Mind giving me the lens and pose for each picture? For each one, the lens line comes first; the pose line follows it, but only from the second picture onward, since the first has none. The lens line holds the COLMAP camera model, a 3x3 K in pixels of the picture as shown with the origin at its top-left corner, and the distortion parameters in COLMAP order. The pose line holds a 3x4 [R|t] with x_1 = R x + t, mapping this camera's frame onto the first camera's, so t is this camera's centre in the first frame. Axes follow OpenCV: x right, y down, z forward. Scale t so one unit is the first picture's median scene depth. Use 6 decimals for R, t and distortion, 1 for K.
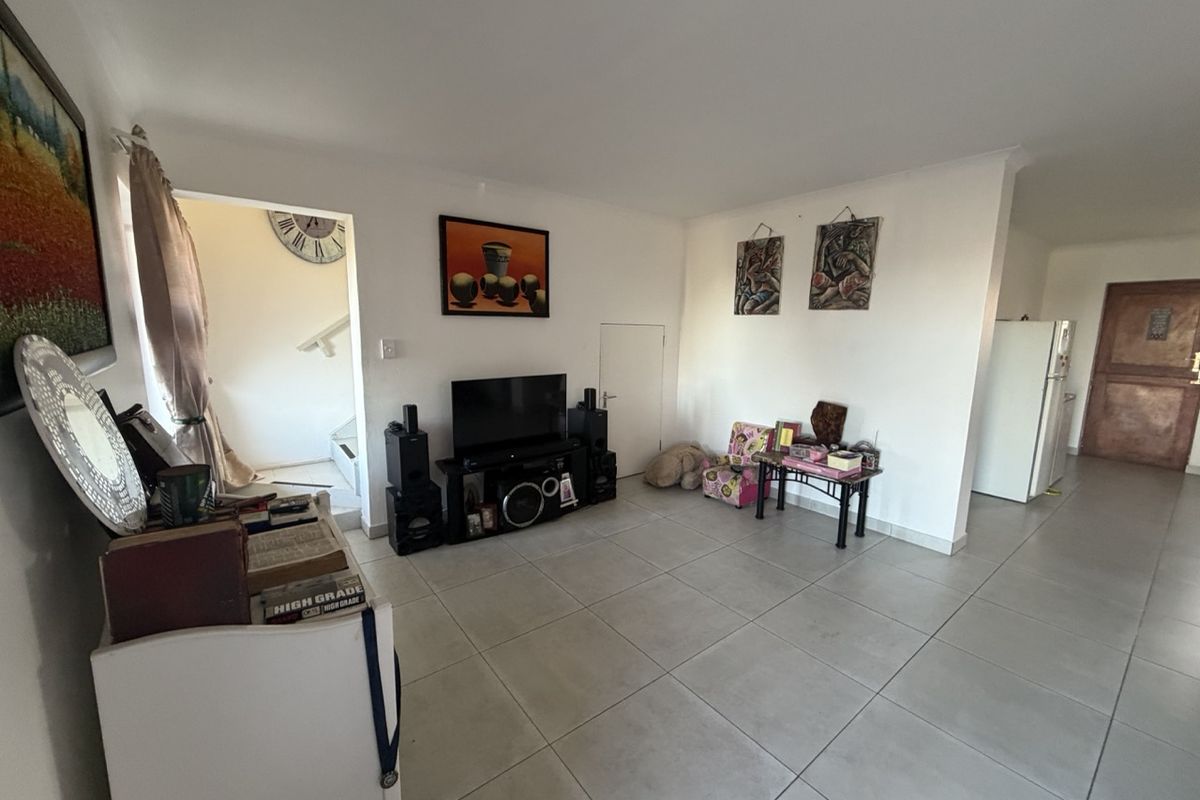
lens RADIAL K [[479.7, 0, 595.7], [0, 479.7, 400.0], [0, 0, 1]] dist [0.001641, 0.000505]
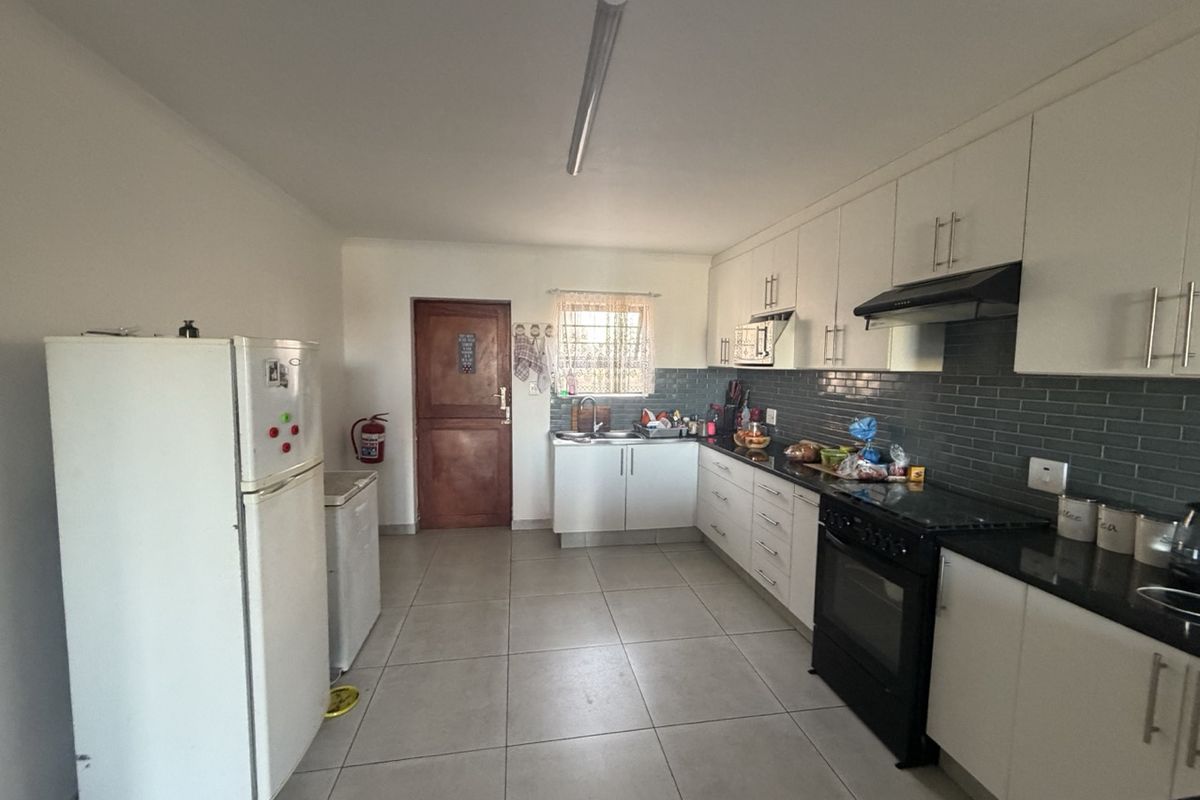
lens RADIAL K [[479.7, 0, 595.4], [0, 479.7, 404.4], [0, 0, 1]] dist [0.001641, 0.000505]
pose [[0.473588, -0.081585, 0.876960, 0.748065], [0.127471, 0.991566, 0.023409, -0.086349], [-0.871473, 0.100701, 0.479993, 0.581180]]
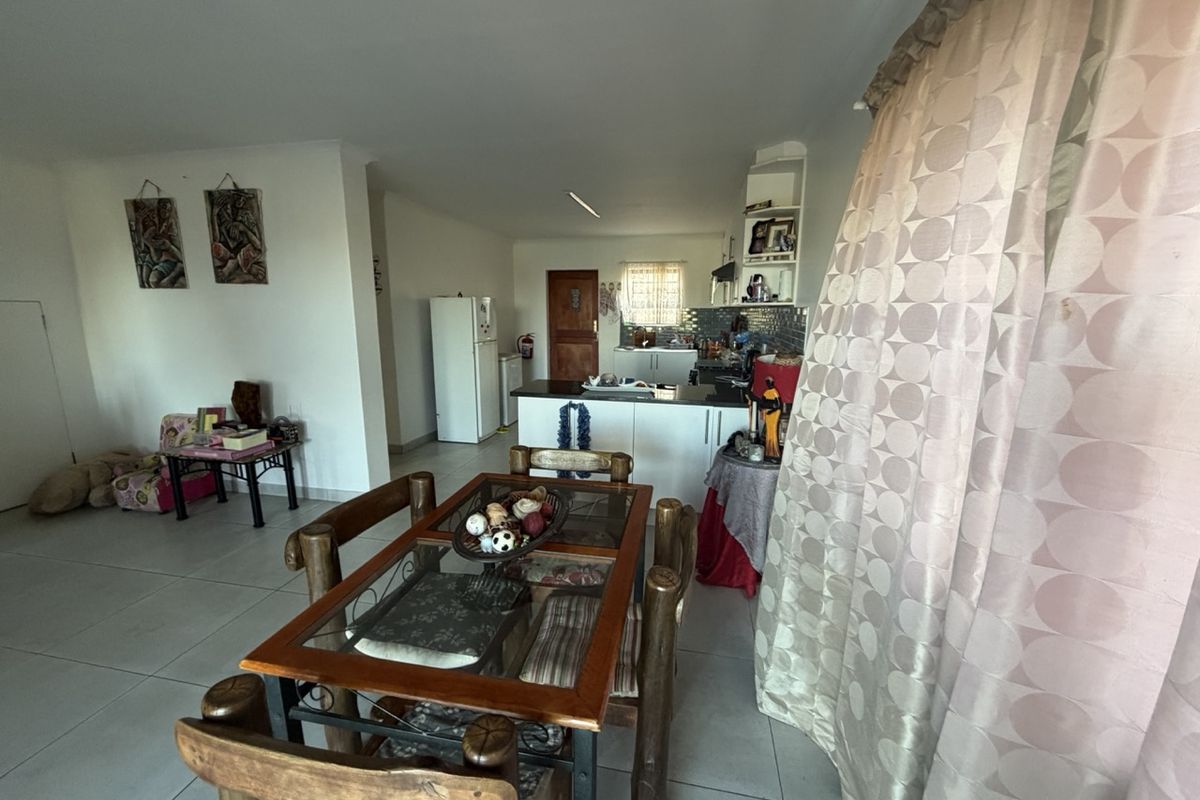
lens RADIAL K [[479.7, 0, 599.0], [0, 479.7, 399.4], [0, 0, 1]] dist [0.001641, 0.000505]
pose [[0.754582, -0.132791, 0.642629, 0.356886], [0.106253, 0.991113, 0.080037, 0.035001], [-0.647546, 0.007887, 0.761985, -0.167300]]
